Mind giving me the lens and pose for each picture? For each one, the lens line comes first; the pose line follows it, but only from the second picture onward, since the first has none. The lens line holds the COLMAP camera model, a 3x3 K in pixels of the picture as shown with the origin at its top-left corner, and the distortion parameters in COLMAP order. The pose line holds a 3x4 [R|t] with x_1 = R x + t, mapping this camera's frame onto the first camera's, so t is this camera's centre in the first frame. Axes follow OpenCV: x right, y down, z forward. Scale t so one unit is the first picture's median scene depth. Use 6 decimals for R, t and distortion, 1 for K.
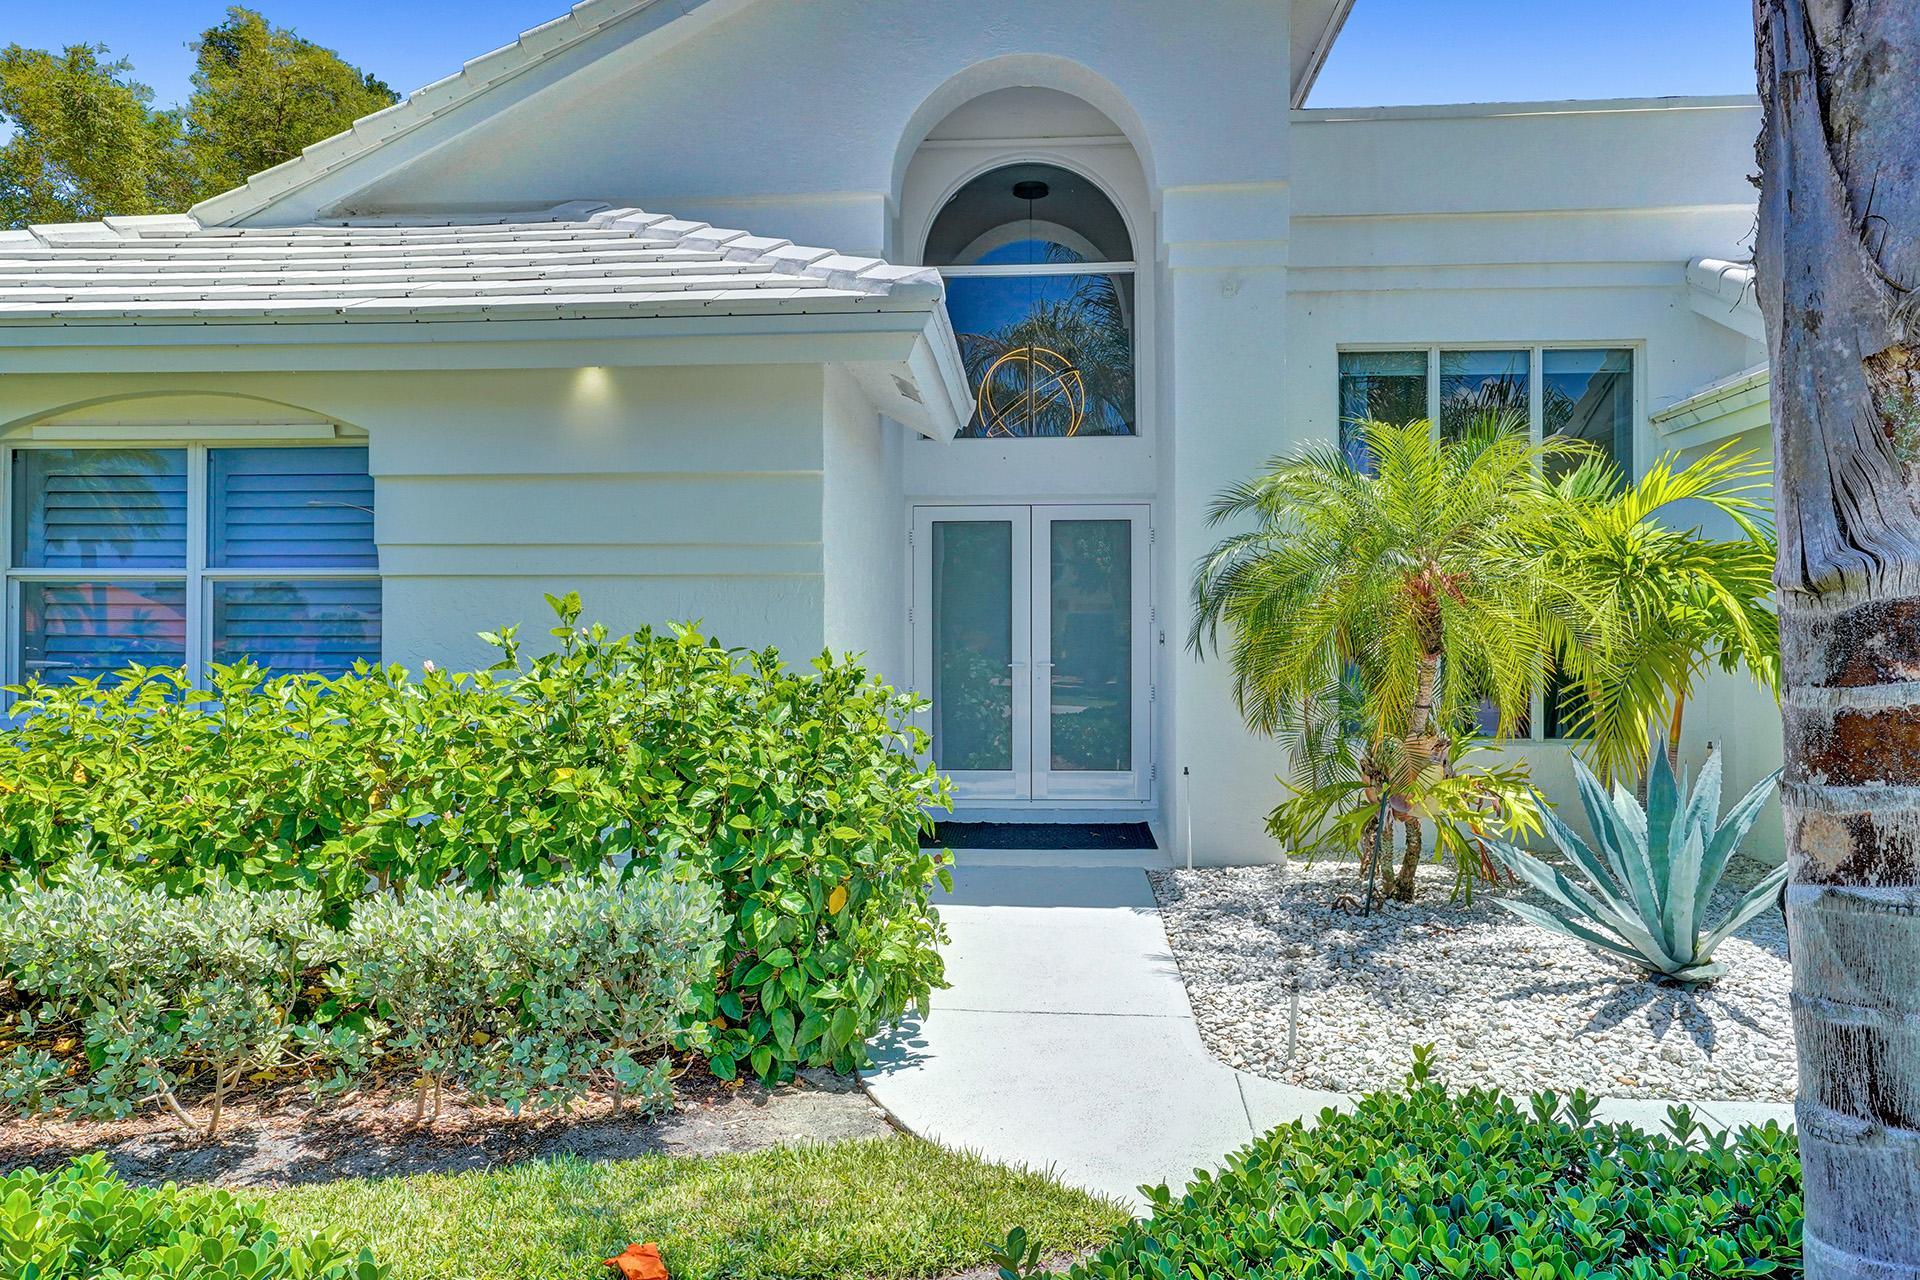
lens RADIAL K [[1334.0, 0, 960.0], [0, 1334.0, 640.0], [0, 0, 1]] dist [0.004542, 0.001542]
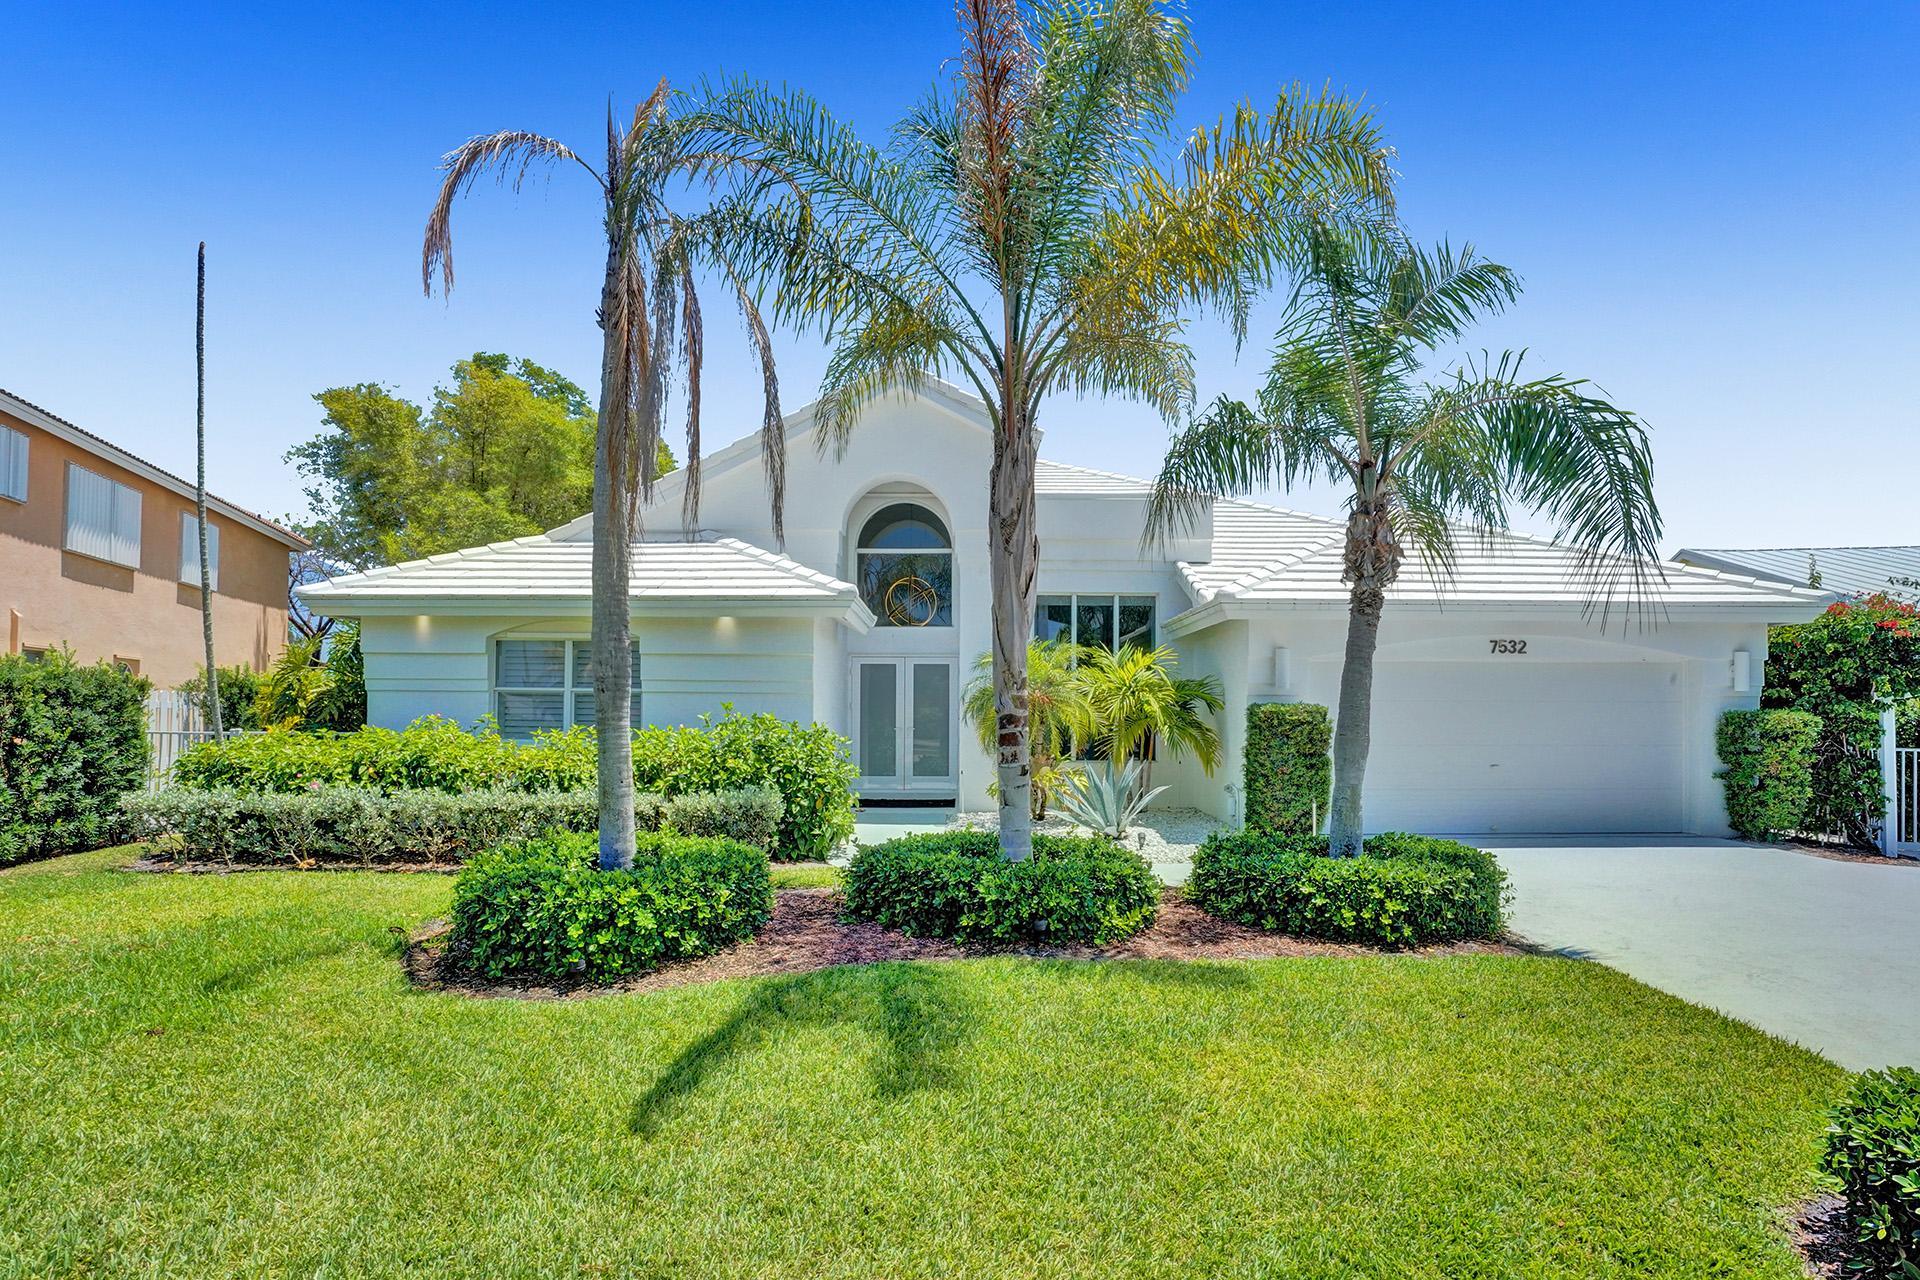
lens RADIAL K [[942.1, 0, 963.9], [0, 942.1, 694.2], [0, 0, 1]] dist [-0.072871, 0.028029]
pose [[0.997453, 0.008697, 0.070789, 0.062259], [-0.007065, 0.999704, -0.023268, -0.005437], [-0.070970, 0.022708, 0.997220, -0.856751]]
